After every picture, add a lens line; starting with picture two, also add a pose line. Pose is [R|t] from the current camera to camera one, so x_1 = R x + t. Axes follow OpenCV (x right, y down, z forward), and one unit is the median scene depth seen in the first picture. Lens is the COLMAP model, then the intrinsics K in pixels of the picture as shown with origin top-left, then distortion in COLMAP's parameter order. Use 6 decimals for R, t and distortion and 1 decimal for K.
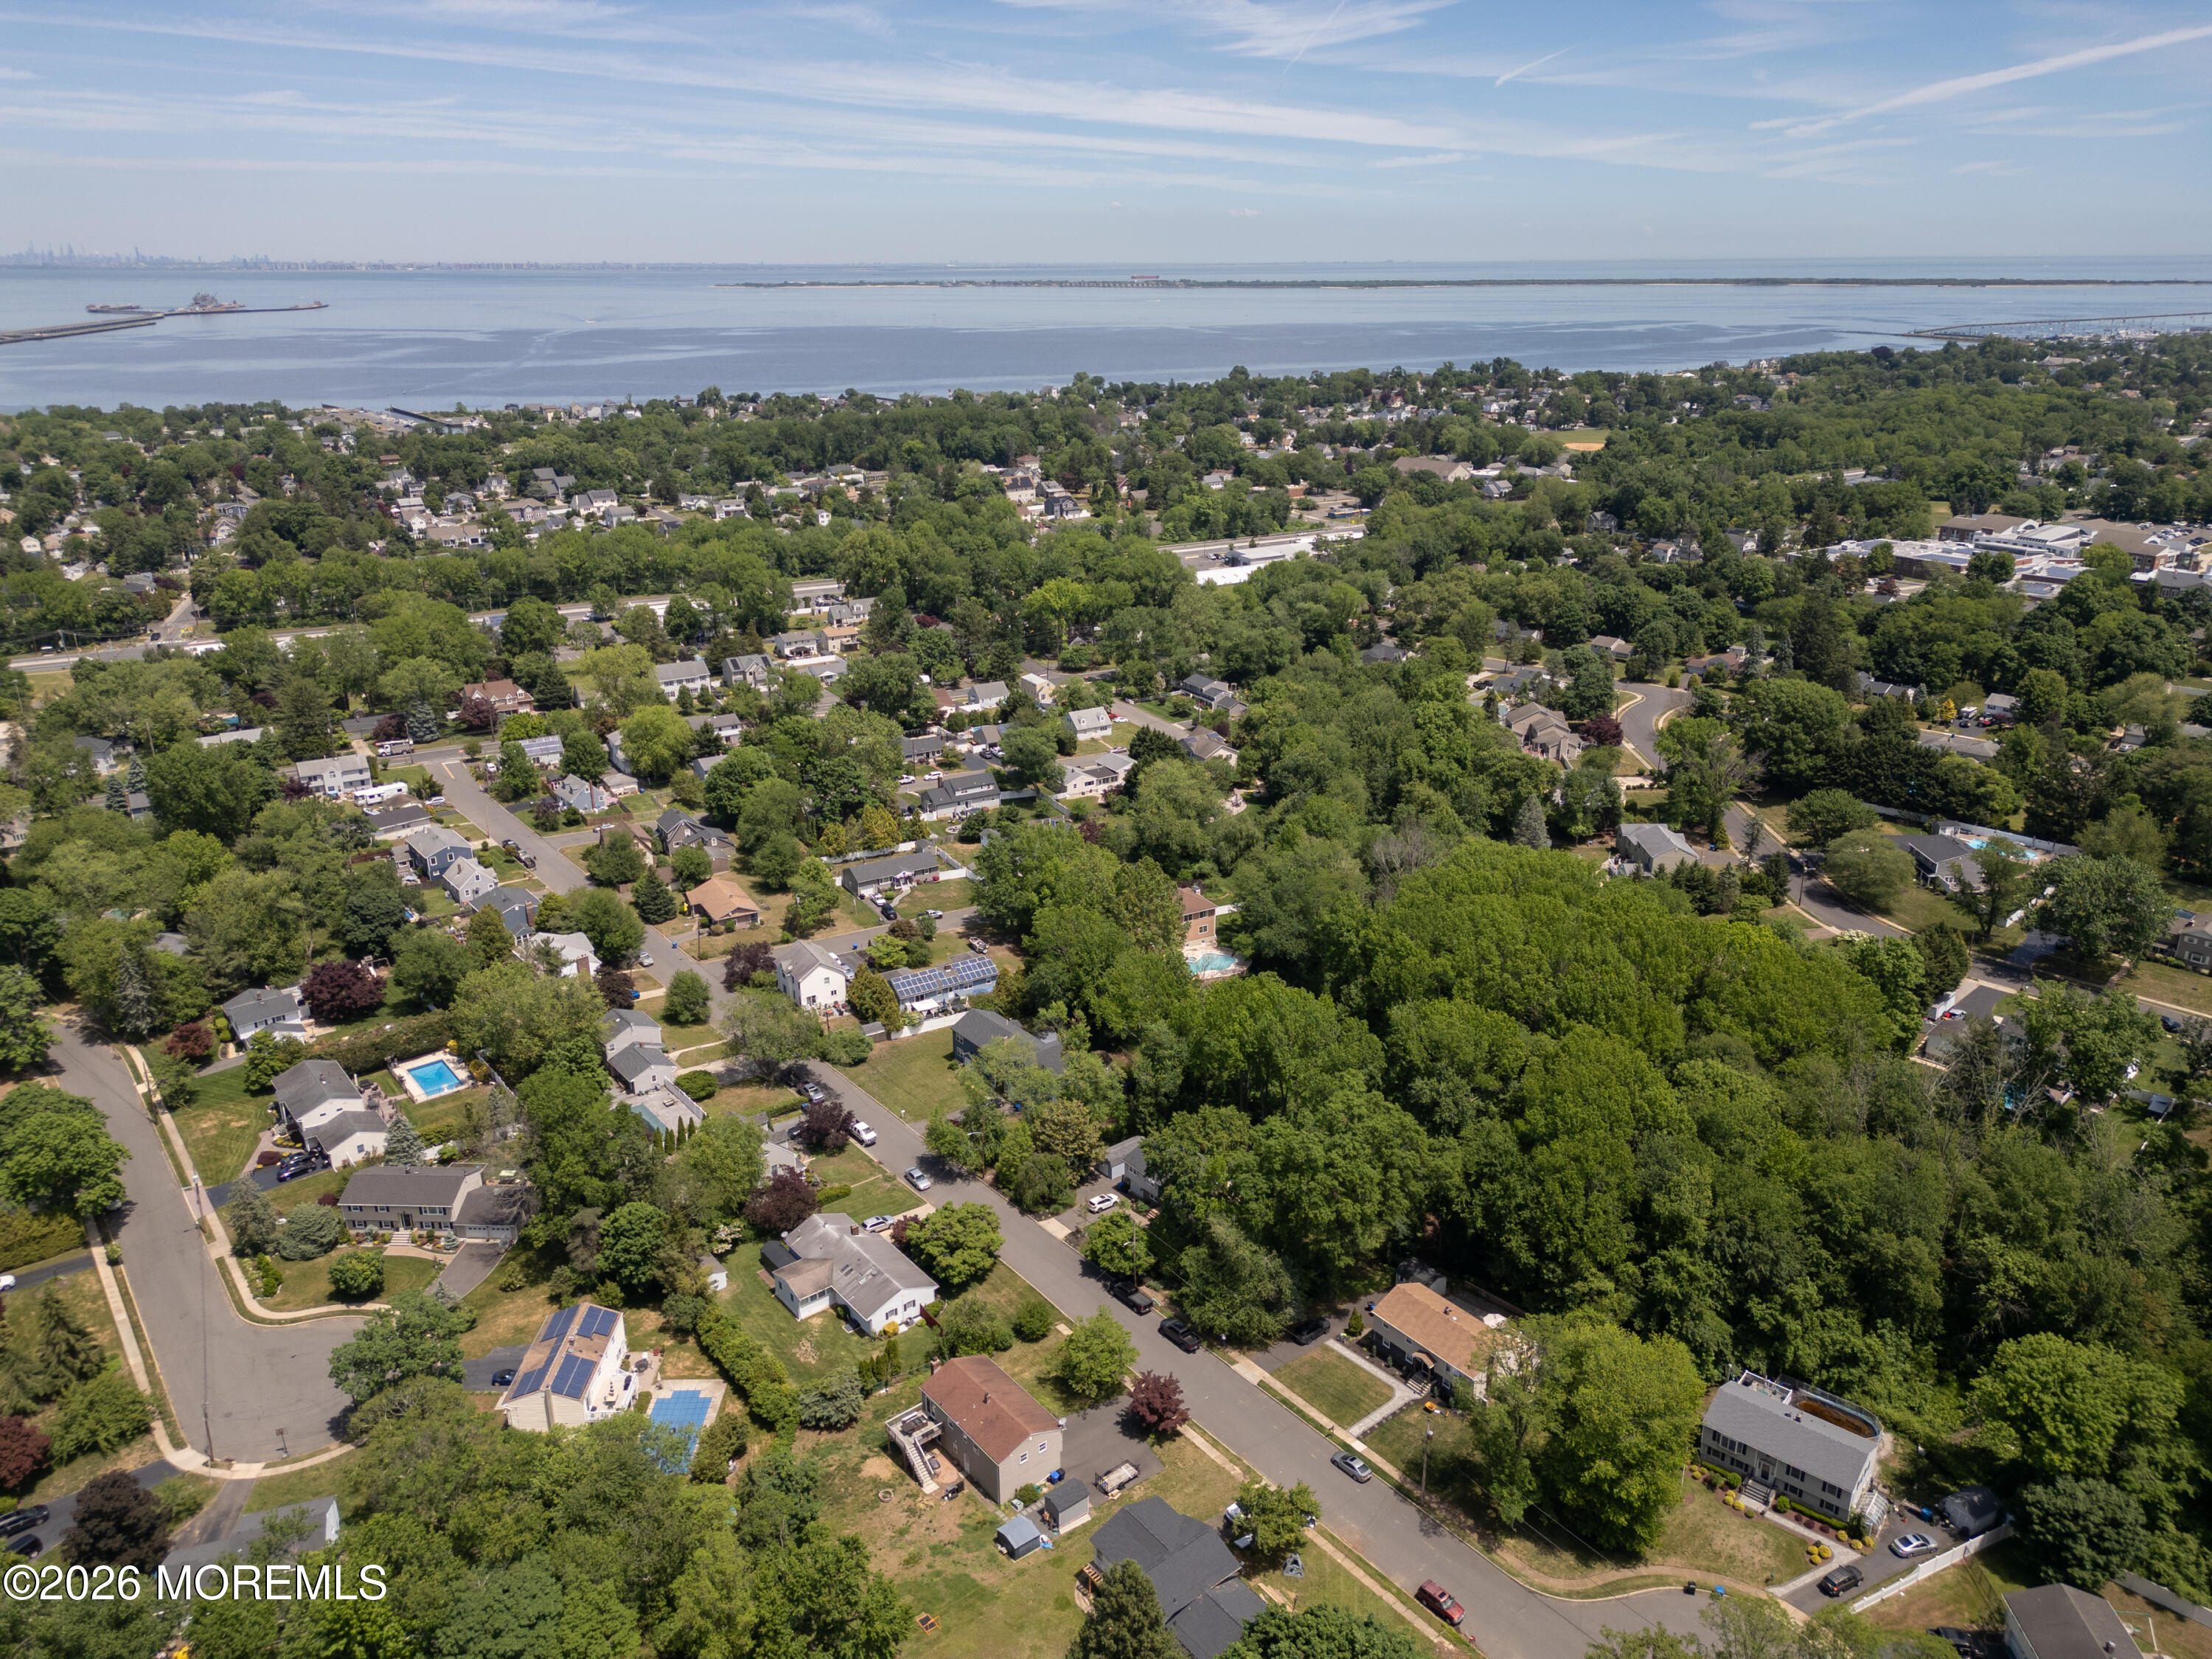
lens RADIAL K [[1543.4, 0, 1111.8], [0, 1543.4, 829.0], [0, 0, 1]] dist [0.081247, -0.083640]
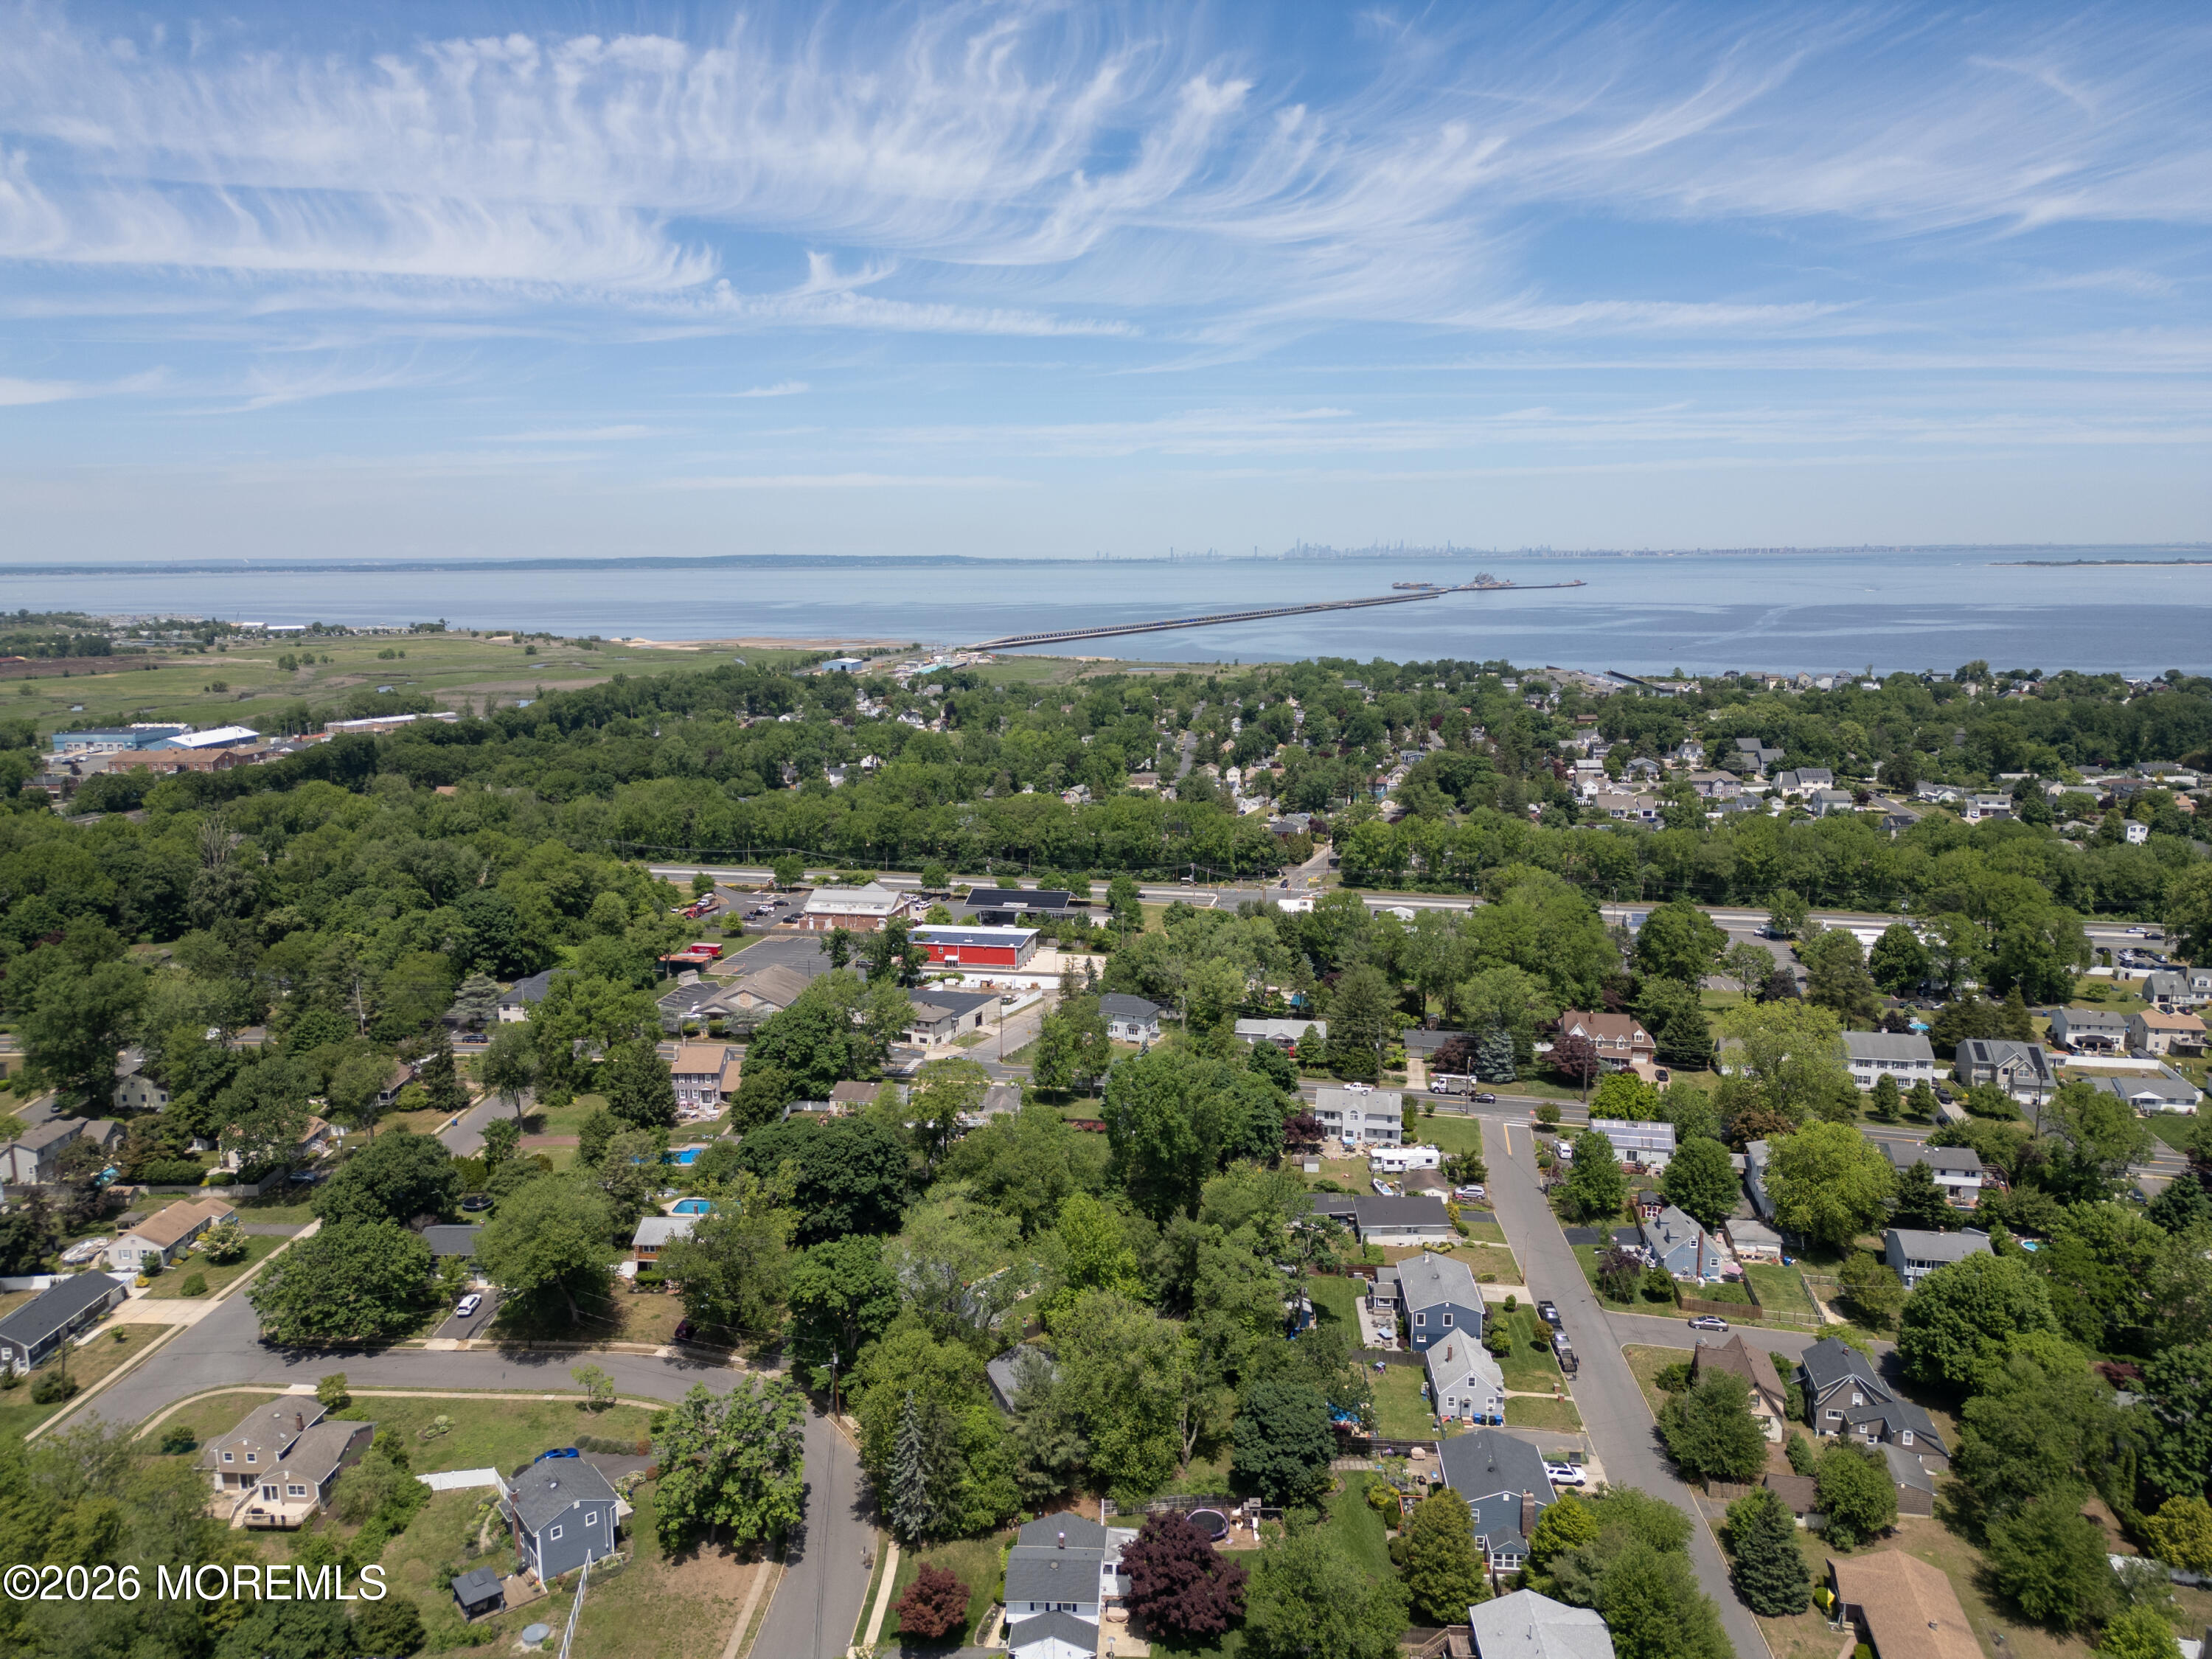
lens RADIAL K [[1541.4, 0, 1112.0], [0, 1541.4, 829.0], [0, 0, 1]] dist [0.092910, -0.105011]
pose [[0.740133, 0.114340, -0.662668, -0.083807], [-0.224341, 0.970967, -0.083031, -0.056706], [0.633935, 0.210118, 0.744296, 0.259149]]
